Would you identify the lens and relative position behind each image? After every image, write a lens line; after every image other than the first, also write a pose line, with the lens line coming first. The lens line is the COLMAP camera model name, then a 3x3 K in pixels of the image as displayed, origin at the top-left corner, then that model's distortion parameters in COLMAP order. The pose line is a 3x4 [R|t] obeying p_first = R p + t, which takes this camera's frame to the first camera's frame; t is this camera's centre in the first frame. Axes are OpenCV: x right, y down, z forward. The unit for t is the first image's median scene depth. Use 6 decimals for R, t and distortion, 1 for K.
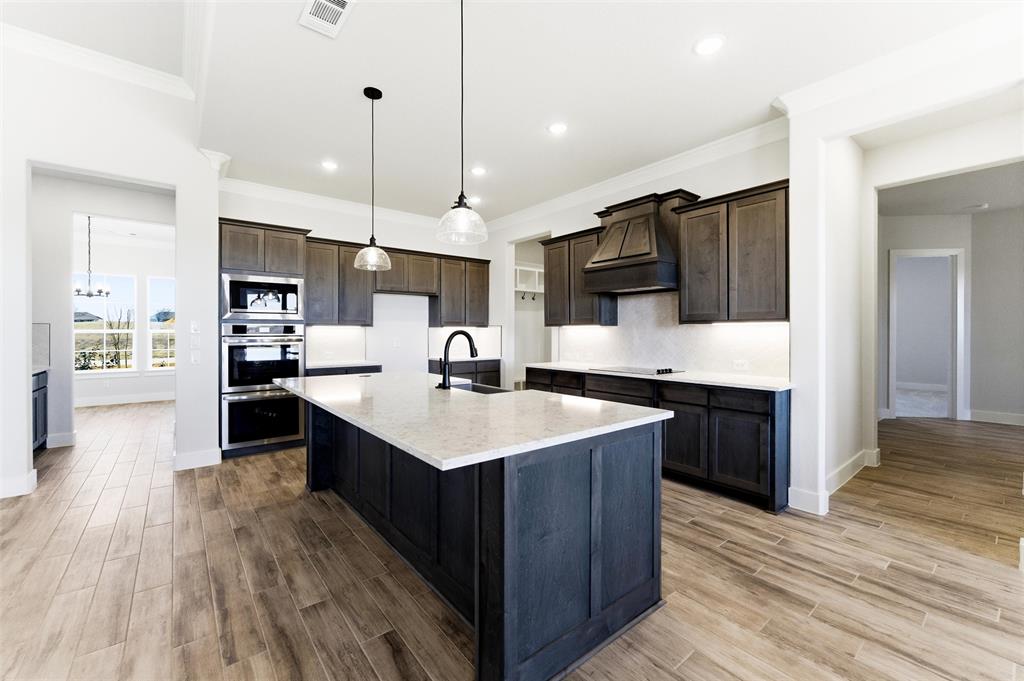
lens RADIAL K [[419.5, 0, 514.4], [0, 419.5, 335.3], [0, 0, 1]] dist [-0.000593, 0.000016]
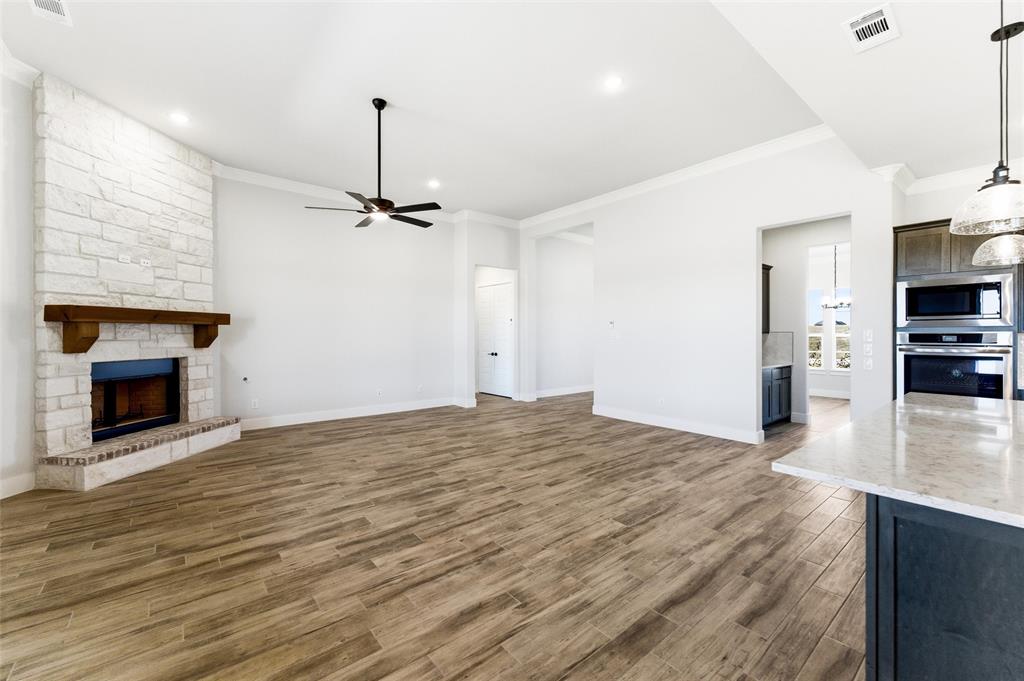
lens RADIAL K [[419.5, 0, 514.4], [0, 419.5, 335.3], [0, 0, 1]] dist [-0.000593, 0.000016]
pose [[0.010137, 0.004090, -0.999940, 0.467808], [-0.006283, 0.999972, 0.004027, -0.029177], [0.999929, 0.006242, 0.010162, 0.114680]]
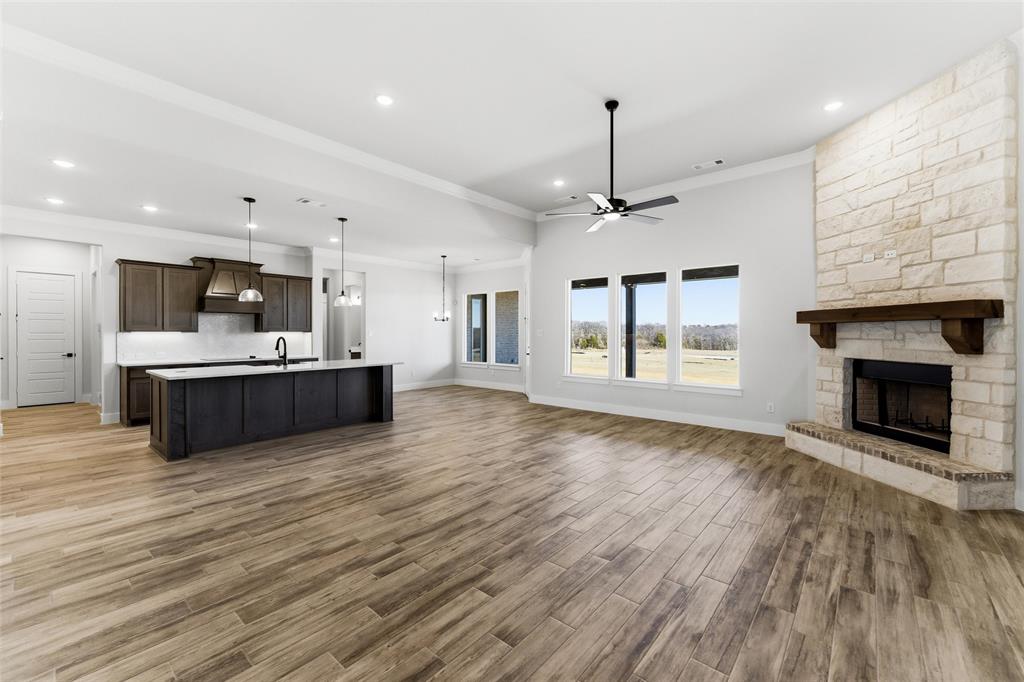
lens RADIAL K [[419.8, 0, 510.3], [0, 419.8, 333.3], [0, 0, 1]] dist [0.002211, 0.000329]
pose [[-0.173319, -0.003432, 0.984860, -2.560422], [0.006168, 0.999971, 0.004570, -0.032533], [-0.984846, 0.006867, -0.173293, 0.278156]]
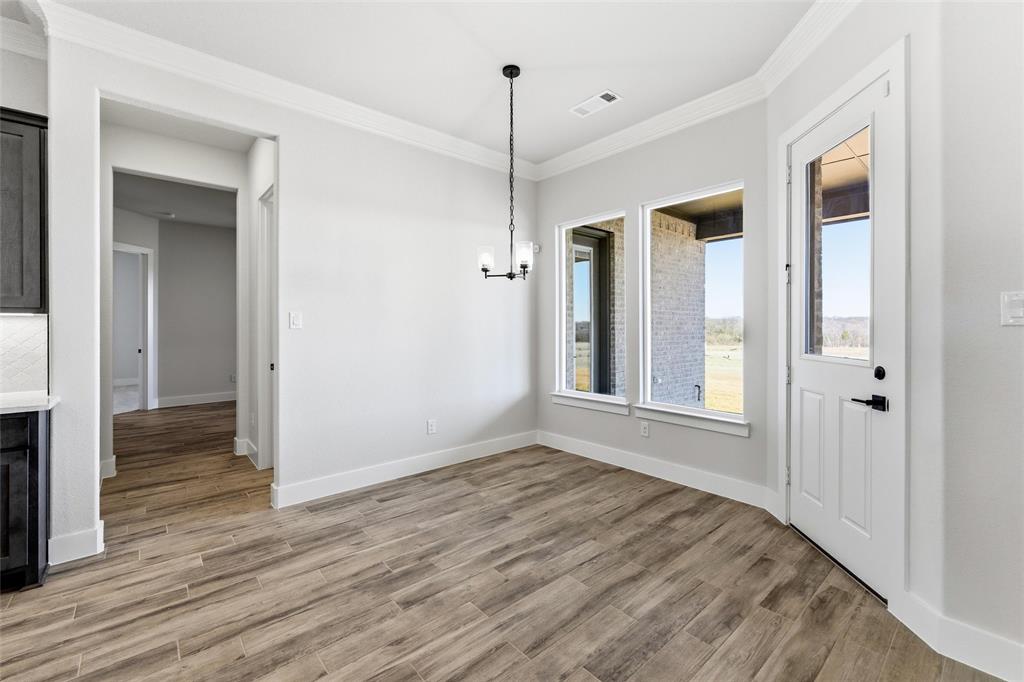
lens RADIAL K [[429.4, 0, 517.5], [0, 429.4, 326.3], [0, 0, 1]] dist [0.000437, 0.000039]
pose [[-0.031639, 0.001690, 0.999498, -0.137974], [0.007846, 0.999968, -0.001442, -0.001402], [-0.999469, 0.007797, -0.031652, 0.239523]]
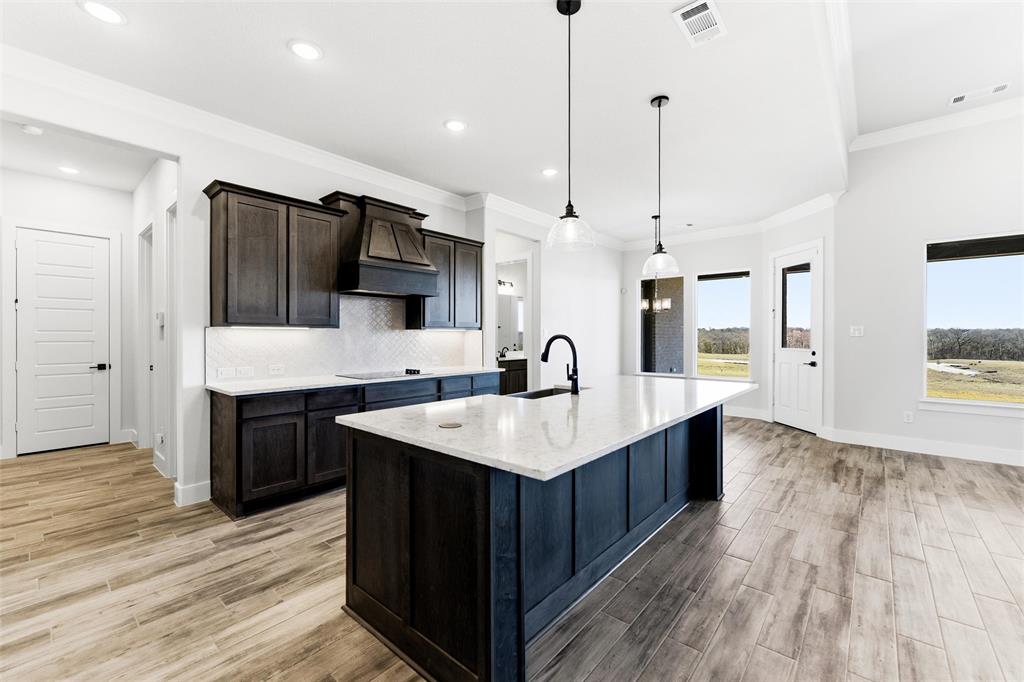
lens RADIAL K [[419.5, 0, 514.4], [0, 419.5, 335.8], [0, 0, 1]] dist [-0.000593, 0.000016]
pose [[-0.175326, -0.001540, 0.984509, -1.181434], [0.004718, 0.999986, 0.002404, -0.013498], [-0.984499, 0.005067, -0.175316, 1.398555]]
